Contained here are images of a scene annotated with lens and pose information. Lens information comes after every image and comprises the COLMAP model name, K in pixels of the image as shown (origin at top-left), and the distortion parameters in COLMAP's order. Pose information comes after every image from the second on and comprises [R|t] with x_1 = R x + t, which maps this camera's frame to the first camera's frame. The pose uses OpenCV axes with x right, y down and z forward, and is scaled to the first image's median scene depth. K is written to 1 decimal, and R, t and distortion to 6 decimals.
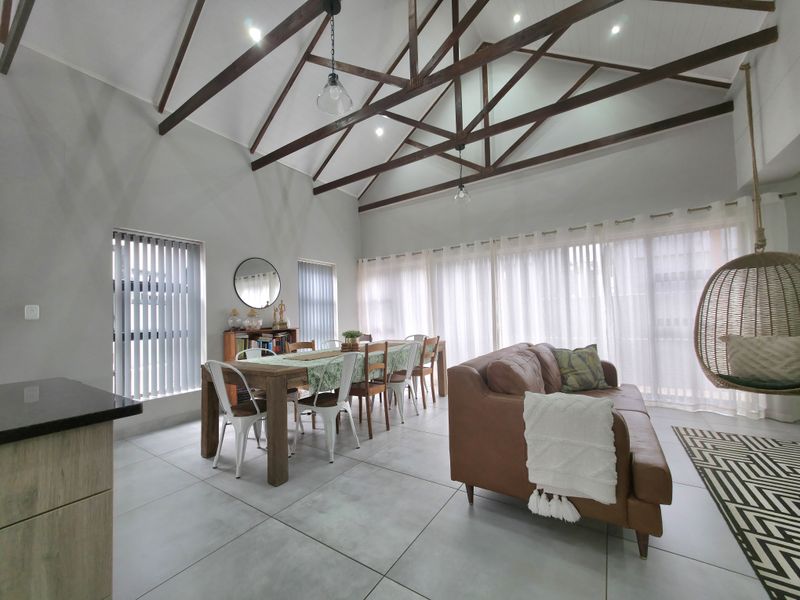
lens RADIAL K [[319.3, 0, 396.8], [0, 319.3, 302.4], [0, 0, 1]] dist [0.001279, 0.000191]
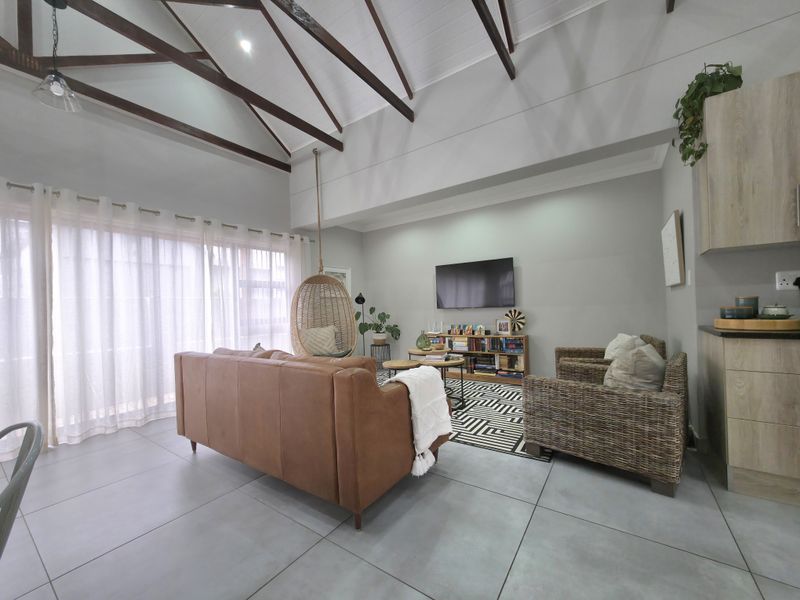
lens RADIAL K [[319.3, 0, 397.5], [0, 319.3, 303.4], [0, 0, 1]] dist [0.001279, 0.000191]
pose [[0.023331, 0.036578, 0.999058, -0.329593], [-0.014627, 0.999236, -0.036243, 0.028887], [-0.999621, -0.013767, 0.023848, 0.456111]]
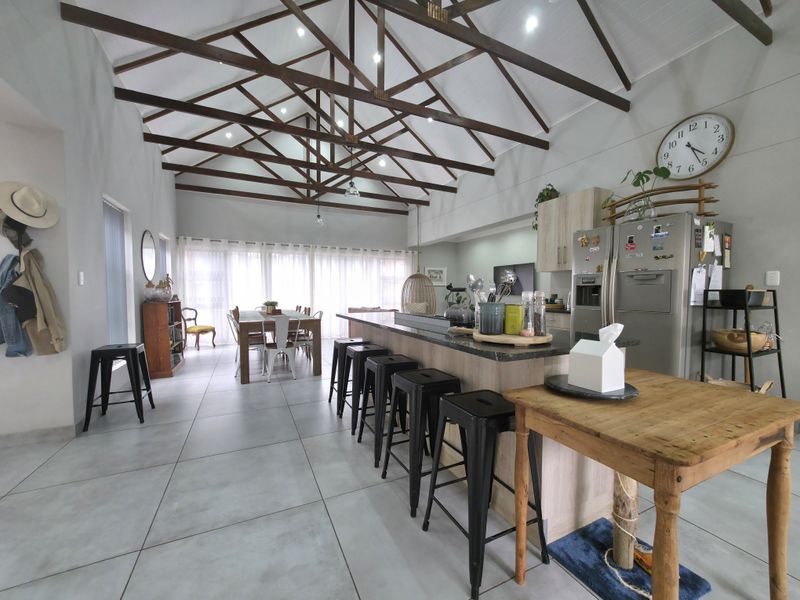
lens RADIAL K [[319.3, 0, 397.6], [0, 319.3, 304.1], [0, 0, 1]] dist [0.001279, 0.000191]
pose [[0.513588, -0.006153, 0.858015, -1.119310], [-0.055334, 0.997655, 0.040276, 0.009593], [-0.856251, -0.068162, 0.512043, -0.263288]]
